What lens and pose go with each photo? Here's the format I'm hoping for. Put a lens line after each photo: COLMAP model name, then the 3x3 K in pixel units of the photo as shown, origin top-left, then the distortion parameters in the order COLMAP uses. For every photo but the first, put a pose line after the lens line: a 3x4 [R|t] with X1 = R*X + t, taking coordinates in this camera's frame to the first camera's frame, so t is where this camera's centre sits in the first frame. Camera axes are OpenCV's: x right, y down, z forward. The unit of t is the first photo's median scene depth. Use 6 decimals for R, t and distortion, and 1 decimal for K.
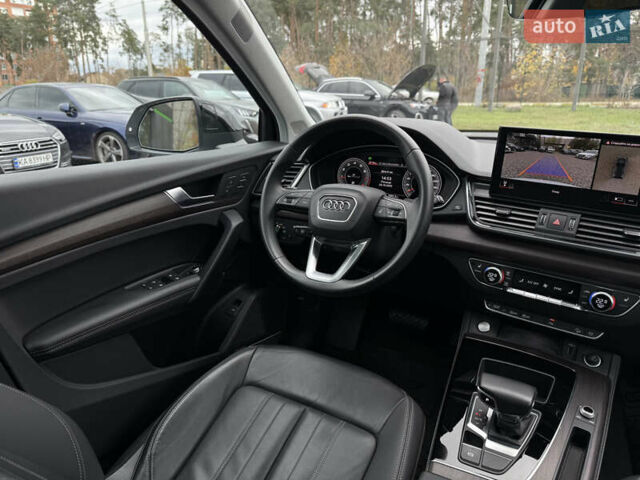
lens RADIAL K [[455.8, 0, 320.6], [0, 455.8, 241.3], [0, 0, 1]] dist [0.026329, -0.045403]
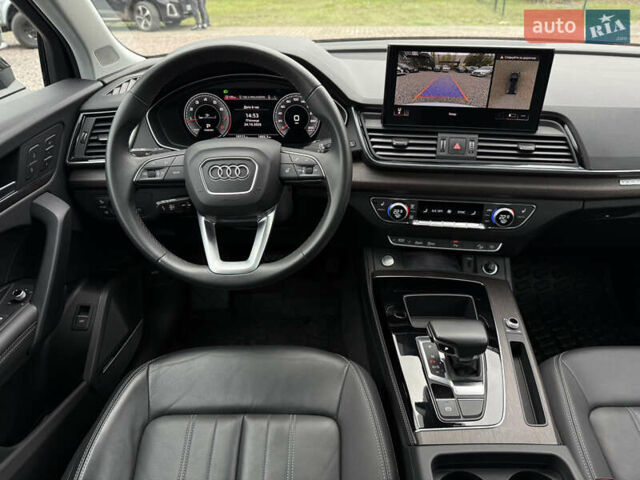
lens RADIAL K [[455.8, 0, 321.6], [0, 455.8, 240.3], [0, 0, 1]] dist [0.026329, -0.045403]
pose [[0.869942, -0.261076, 0.418378, -0.174639], [0.167858, 0.954474, 0.246581, -0.129303], [-0.463708, -0.144283, 0.874161, 0.243574]]
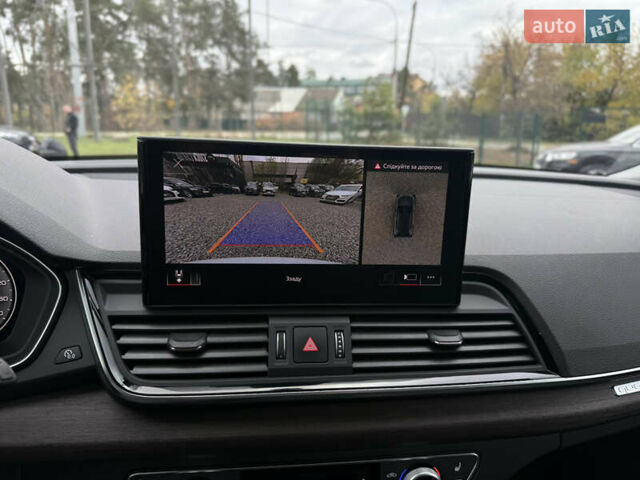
lens RADIAL K [[455.8, 0, 314.4], [0, 455.8, 235.8], [0, 0, 1]] dist [0.026329, -0.045403]
pose [[0.712545, -0.145885, 0.686292, 0.212401], [0.196788, 0.980437, 0.004095, -0.138437], [-0.673464, 0.132136, 0.727314, 0.612874]]
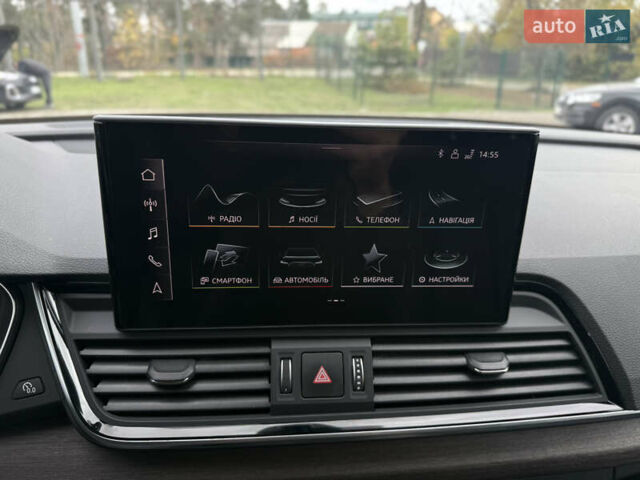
lens RADIAL K [[455.8, 0, 318.0], [0, 455.8, 240.4], [0, 0, 1]] dist [0.026329, -0.045403]
pose [[0.722831, -0.232870, 0.650605, 0.281017], [0.195645, 0.971950, 0.130524, -0.182415], [-0.662750, 0.032940, 0.748116, 0.676017]]
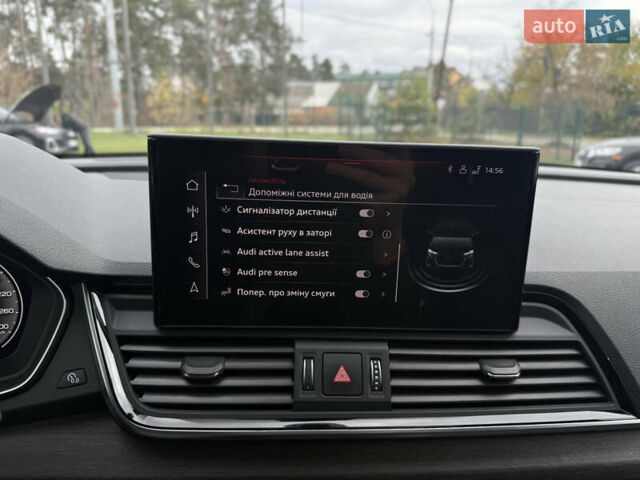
lens RADIAL K [[455.8, 0, 319.2], [0, 455.8, 239.6], [0, 0, 1]] dist [0.026329, -0.045403]
pose [[0.753088, -0.149290, 0.640758, 0.251166], [0.185535, 0.982578, 0.010870, -0.152284], [-0.631217, 0.110697, 0.767666, 0.653057]]
